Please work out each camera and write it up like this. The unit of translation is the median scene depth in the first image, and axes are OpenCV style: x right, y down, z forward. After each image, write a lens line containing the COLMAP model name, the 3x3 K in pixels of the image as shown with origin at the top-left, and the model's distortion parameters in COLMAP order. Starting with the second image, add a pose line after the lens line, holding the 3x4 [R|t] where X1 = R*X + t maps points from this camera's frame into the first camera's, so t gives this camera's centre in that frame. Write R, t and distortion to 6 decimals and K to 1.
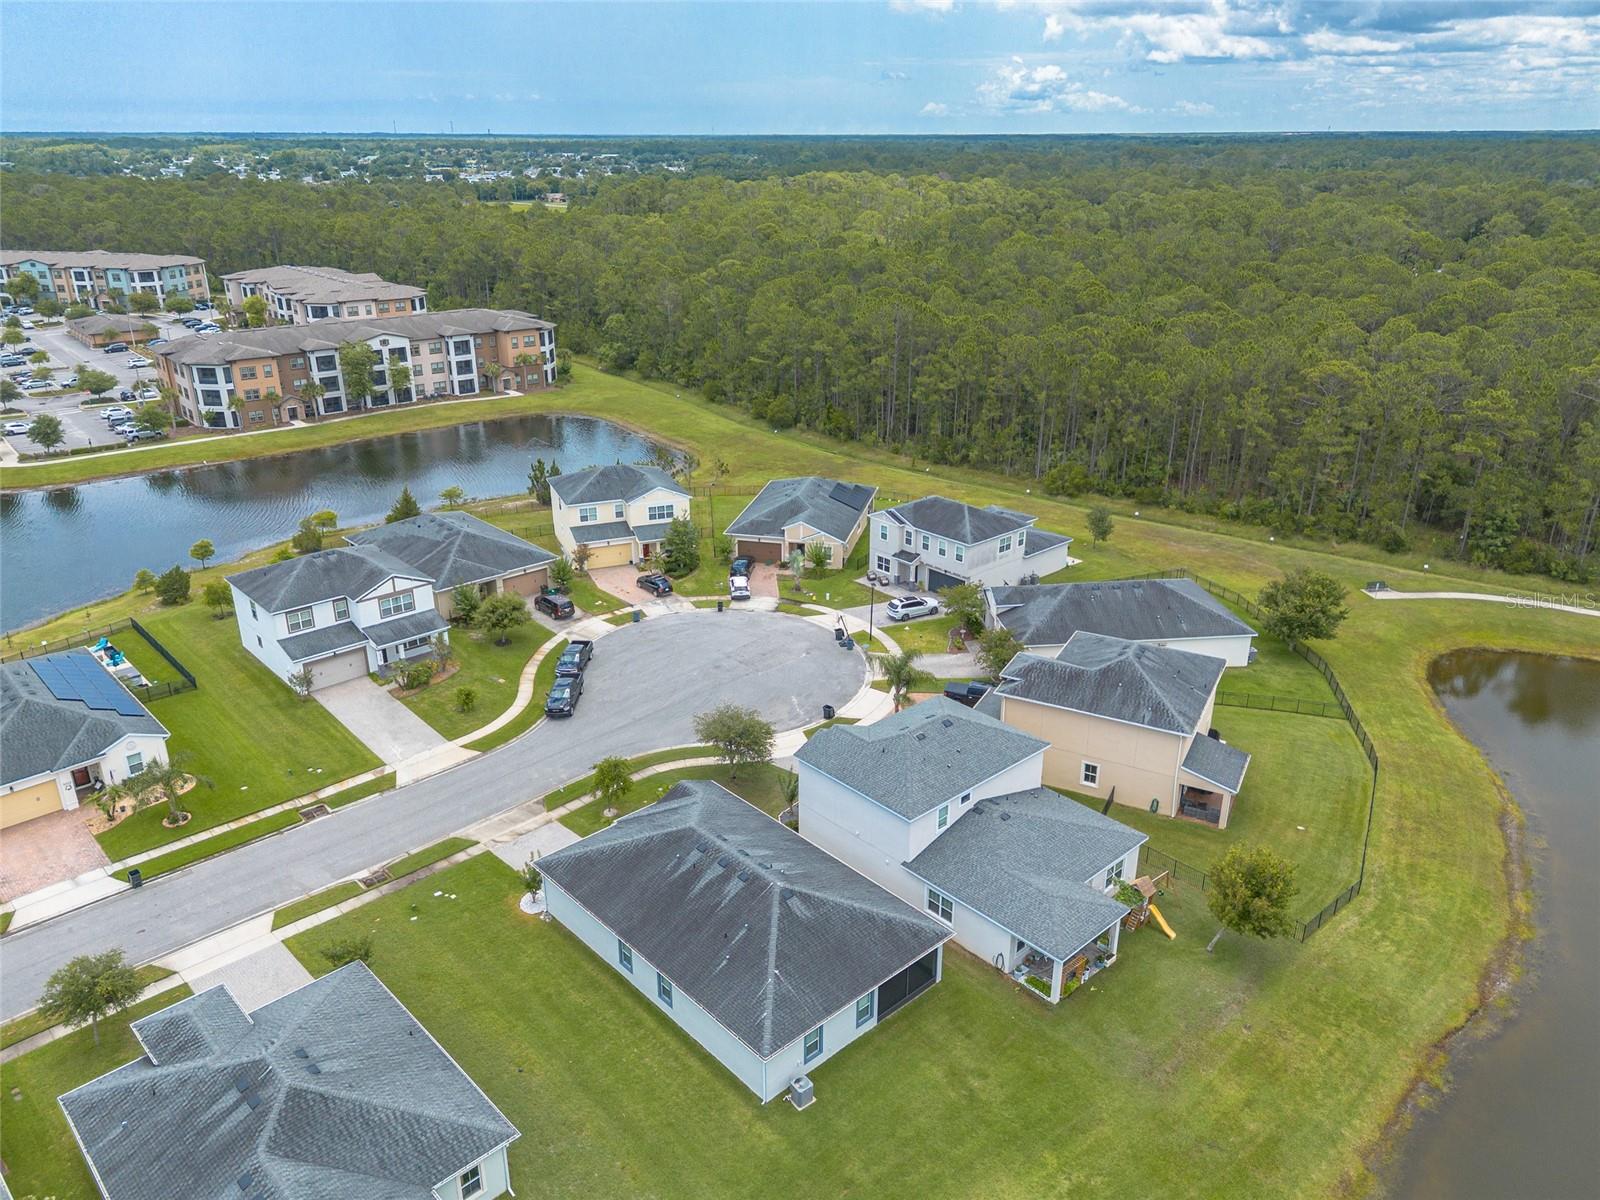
lens RADIAL K [[1130.6, 0, 797.5], [0, 1130.6, 611.2], [0, 0, 1]] dist [0.084051, -0.096682]
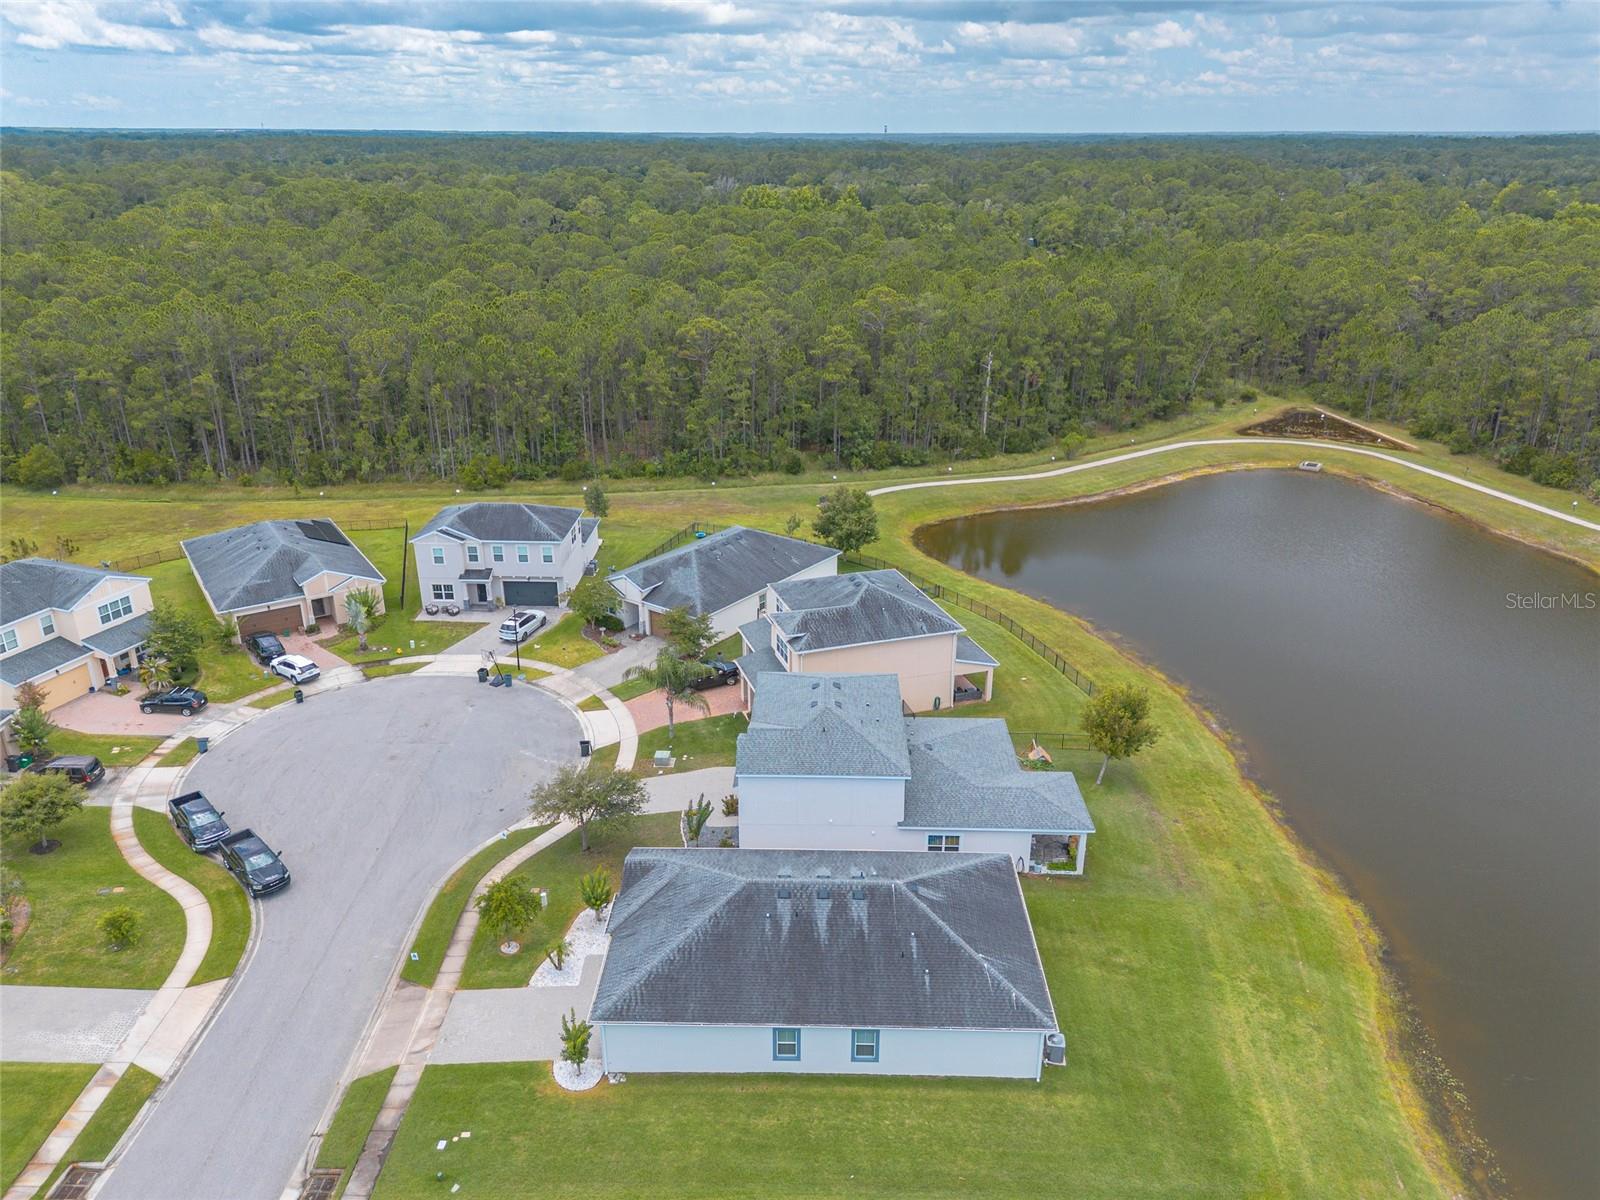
lens RADIAL K [[1130.6, 0, 797.5], [0, 1130.6, 611.2], [0, 0, 1]] dist [0.084051, -0.096682]
pose [[0.689706, -0.278065, 0.668570, -0.321854], [0.276421, 0.954508, 0.111830, -0.049972], [-0.669251, 0.107677, 0.735193, 0.176788]]
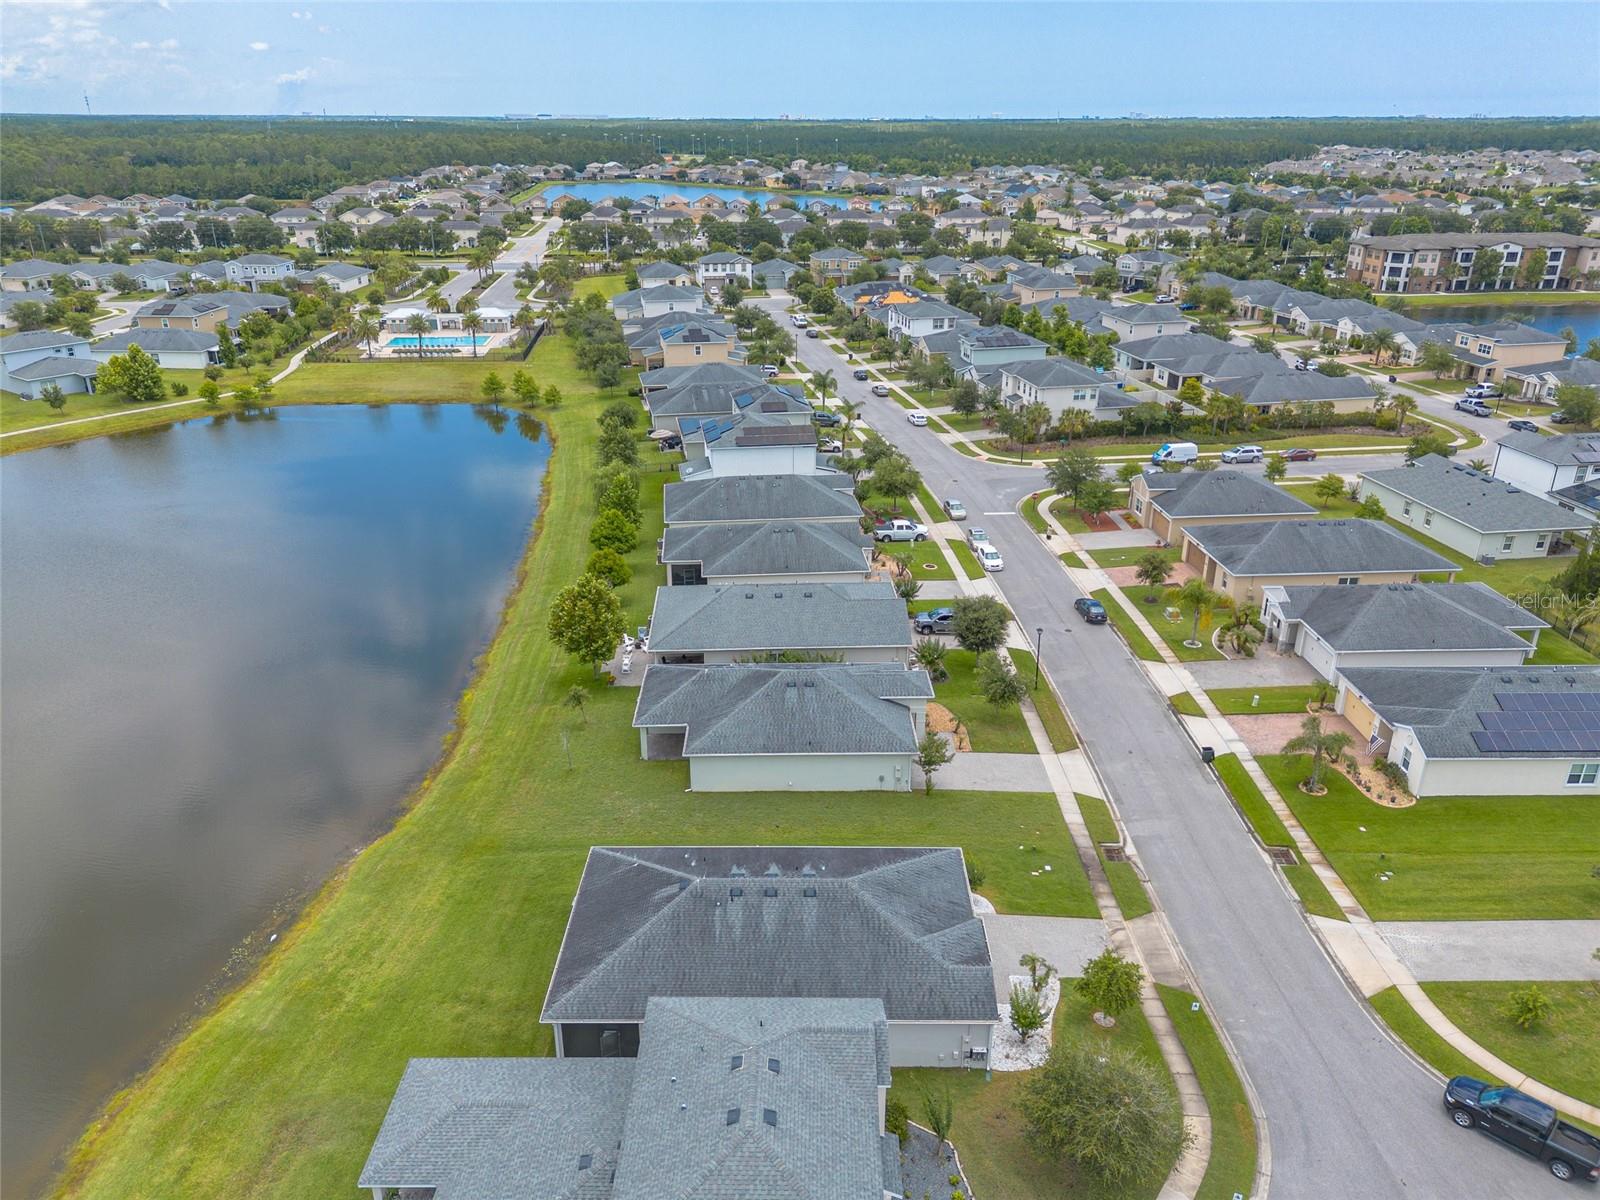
lens RADIAL K [[1138.6, 0, 800.0], [0, 1138.6, 600.0], [0, 0, 1]] dist [0.068339, -0.067098]
pose [[-0.679672, 0.282031, -0.677130, 0.257525], [-0.284113, 0.749850, 0.597499, -0.269984], [0.676259, 0.598484, -0.429523, 0.674581]]
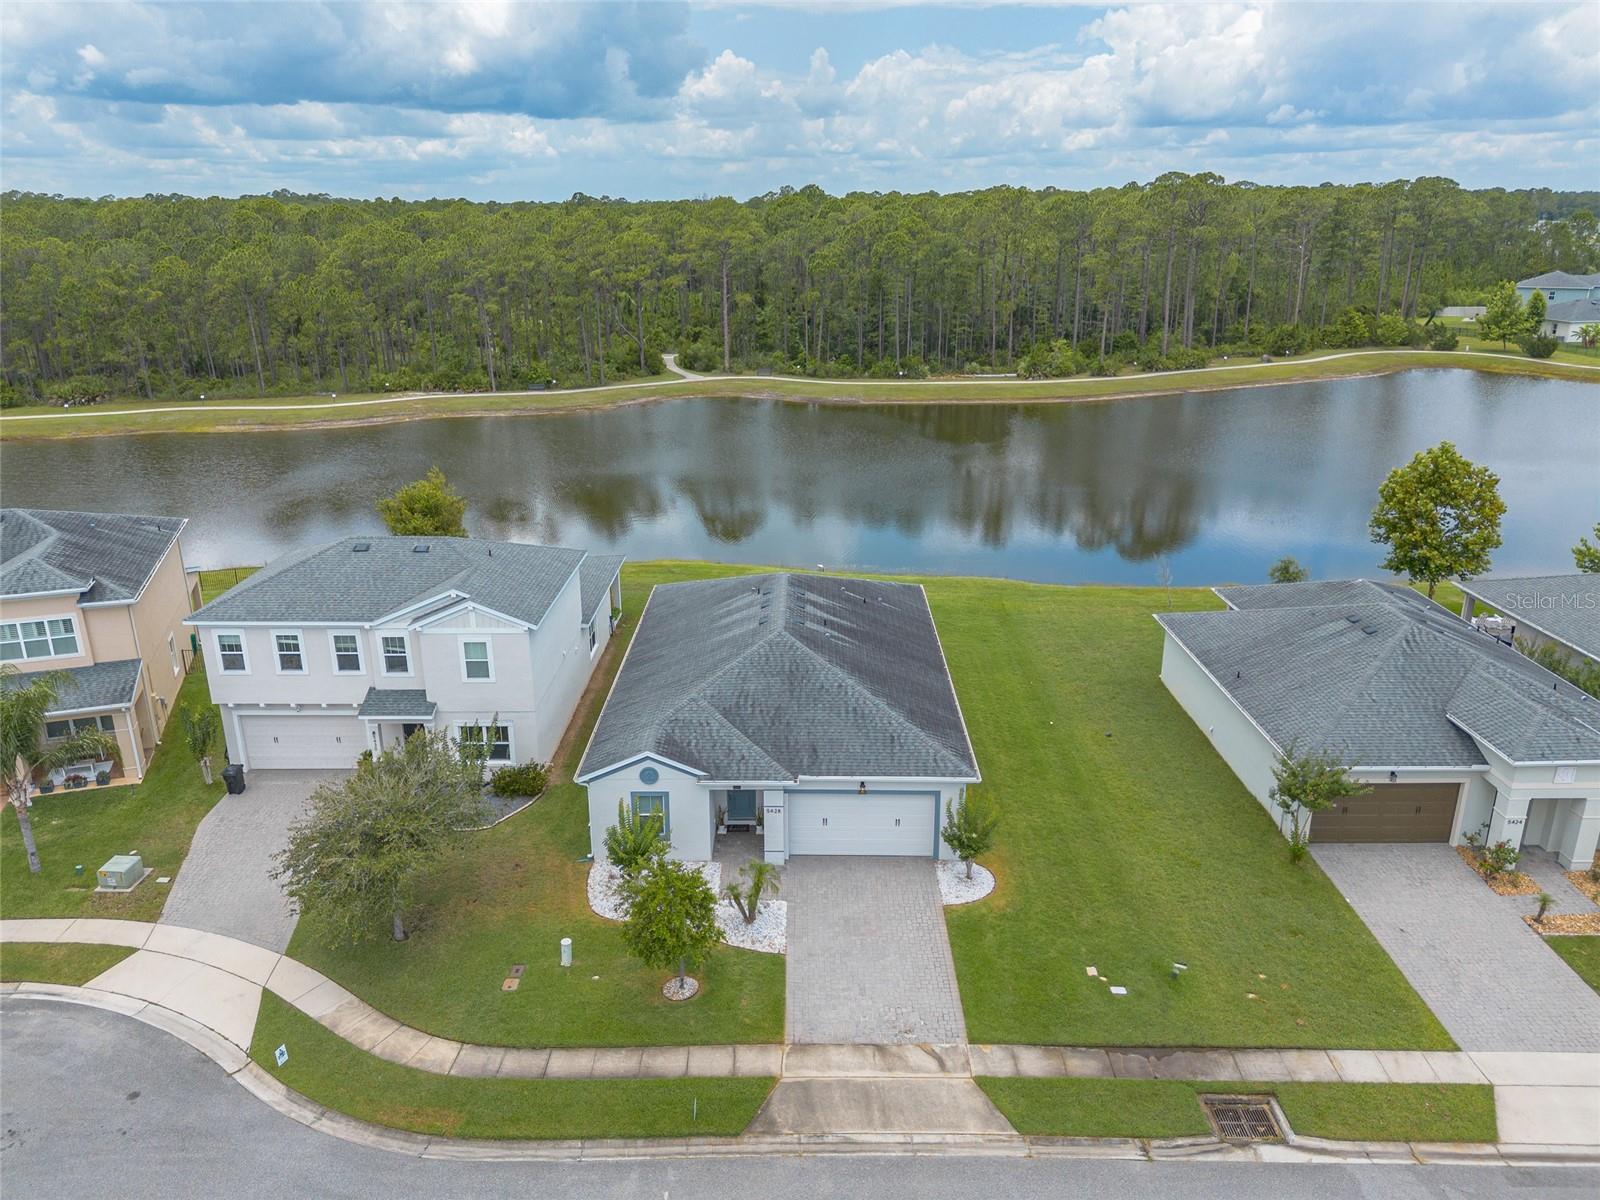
lens RADIAL K [[1151.0, 0, 779.6], [0, 1151.0, 600.9], [0, 0, 1]] dist [0.078798, -0.084142]
pose [[-0.719803, -0.217573, 0.659201, -0.292759], [0.274779, 0.782748, 0.558392, -0.109404], [-0.637479, 0.583067, -0.503640, 0.731043]]
